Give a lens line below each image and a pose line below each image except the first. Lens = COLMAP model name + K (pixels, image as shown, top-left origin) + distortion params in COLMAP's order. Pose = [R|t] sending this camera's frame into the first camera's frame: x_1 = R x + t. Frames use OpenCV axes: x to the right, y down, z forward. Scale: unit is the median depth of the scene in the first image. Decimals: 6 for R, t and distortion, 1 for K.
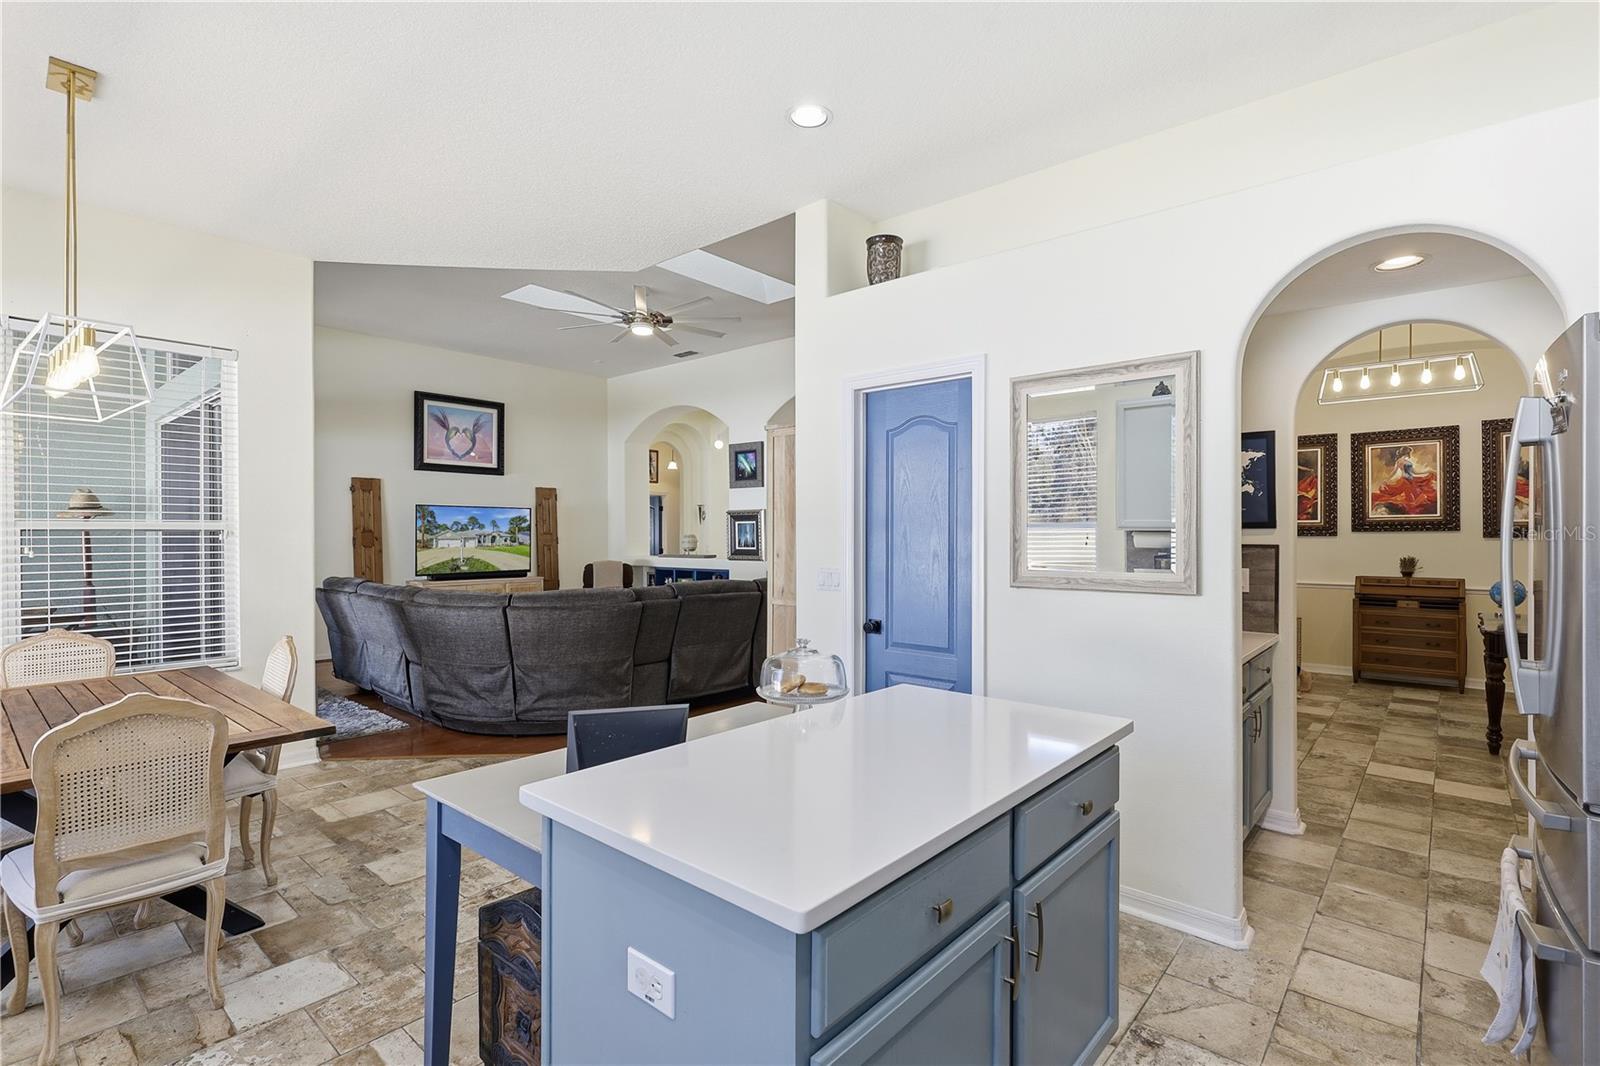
lens RADIAL K [[750.5, 0, 791.1], [0, 750.5, 536.4], [0, 0, 1]] dist [0.002178, 0.000271]
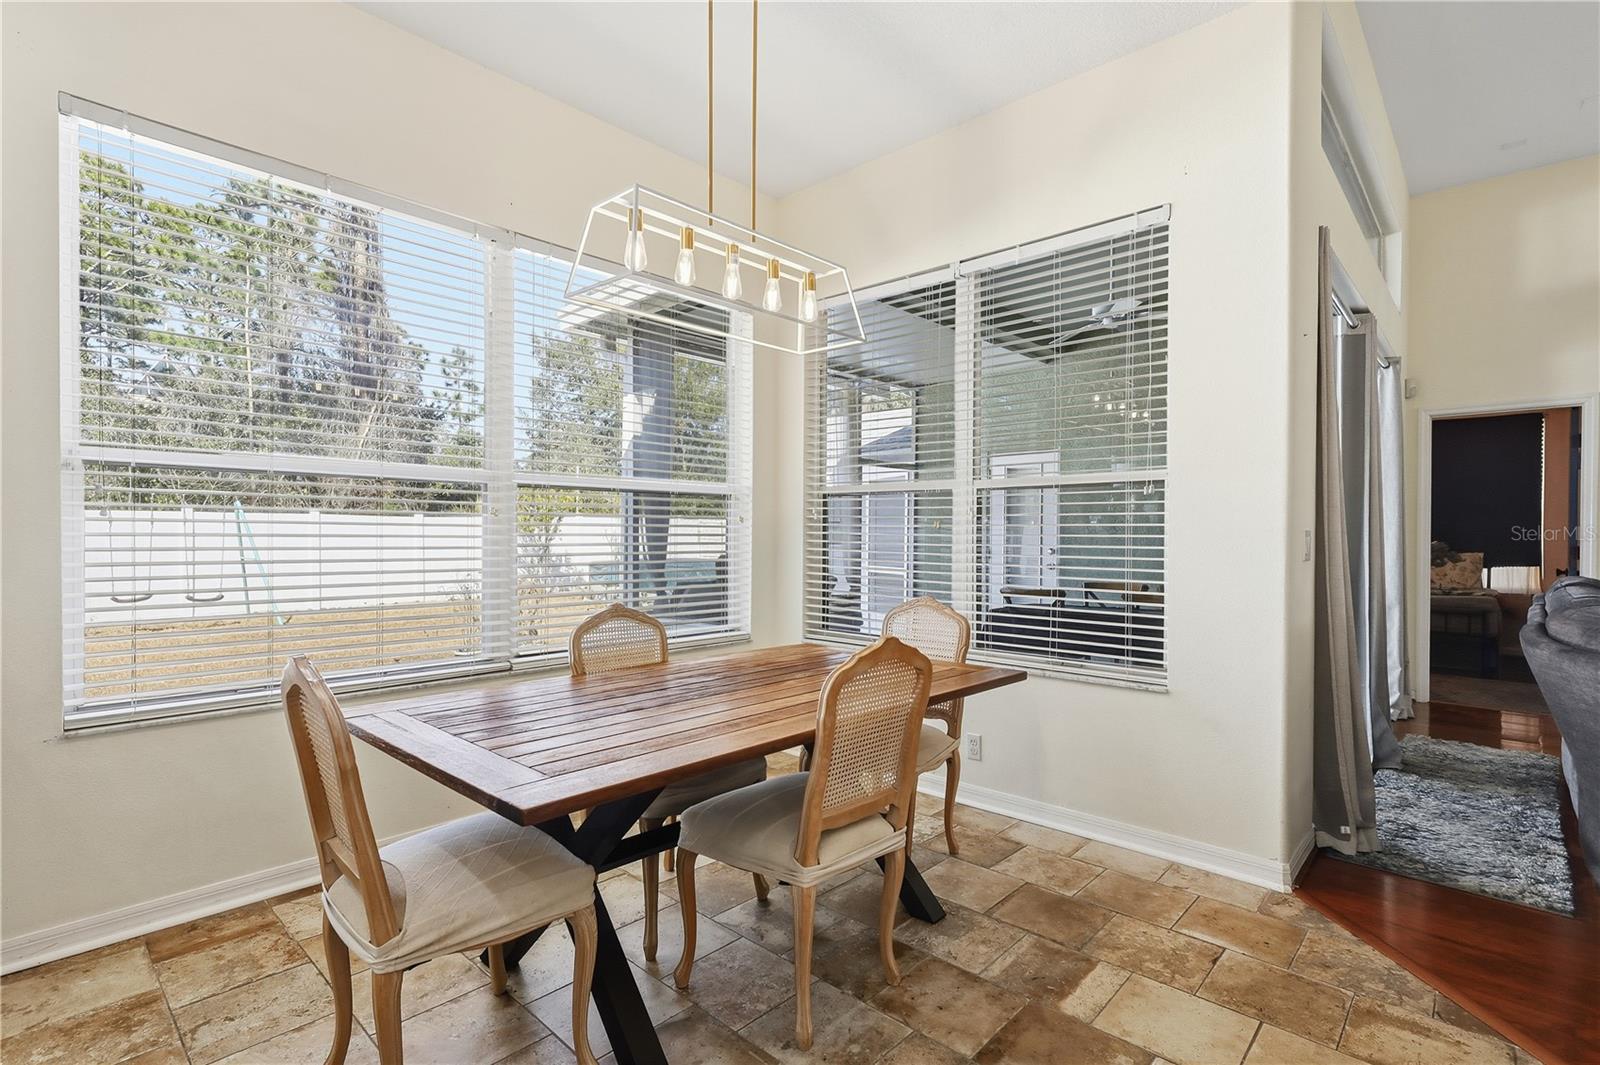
lens RADIAL K [[755.9, 0, 806.1], [0, 755.9, 541.5], [0, 0, 1]] dist [-0.000784, -0.000106]
pose [[-0.028317, 0.013819, -0.999503, -0.031477], [-0.003858, 0.999895, 0.013933, 0.017229], [0.999592, 0.004250, -0.028261, 0.333203]]
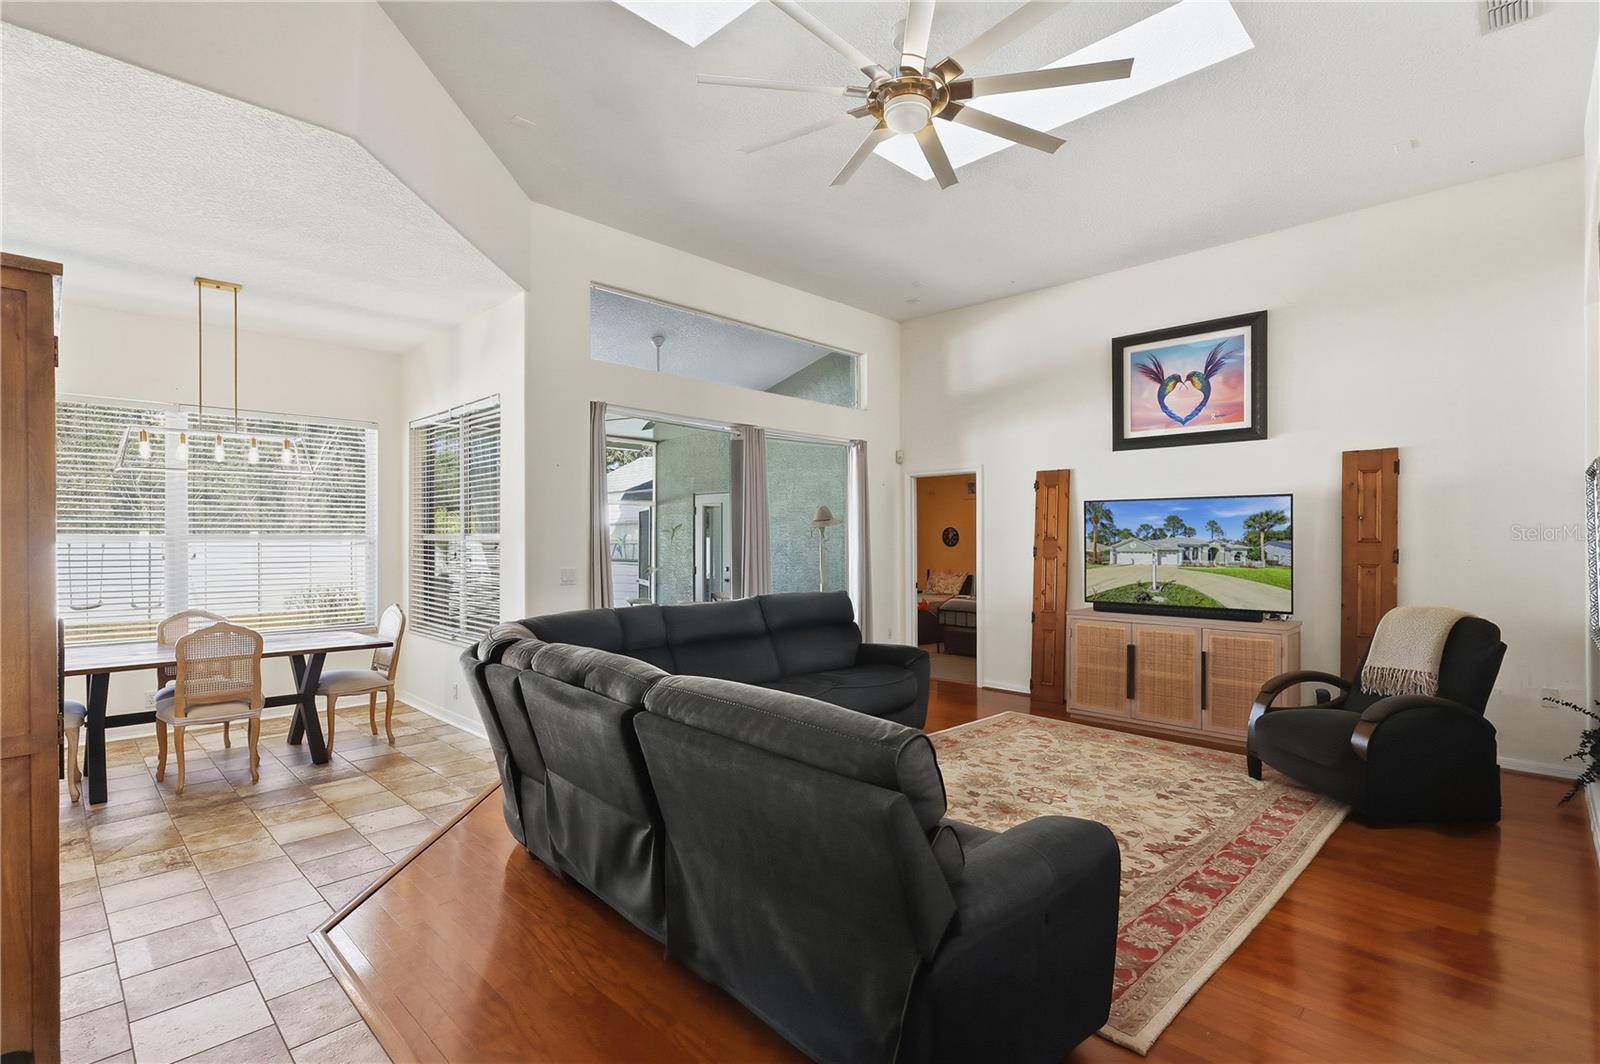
lens RADIAL K [[750.5, 0, 791.1], [0, 750.5, 535.4], [0, 0, 1]] dist [0.002178, 0.000271]
pose [[-0.070631, -0.000170, -0.997502, 0.212340], [-0.002650, 0.999996, 0.000017, -0.009640], [0.997499, 0.002645, -0.070631, 0.738321]]
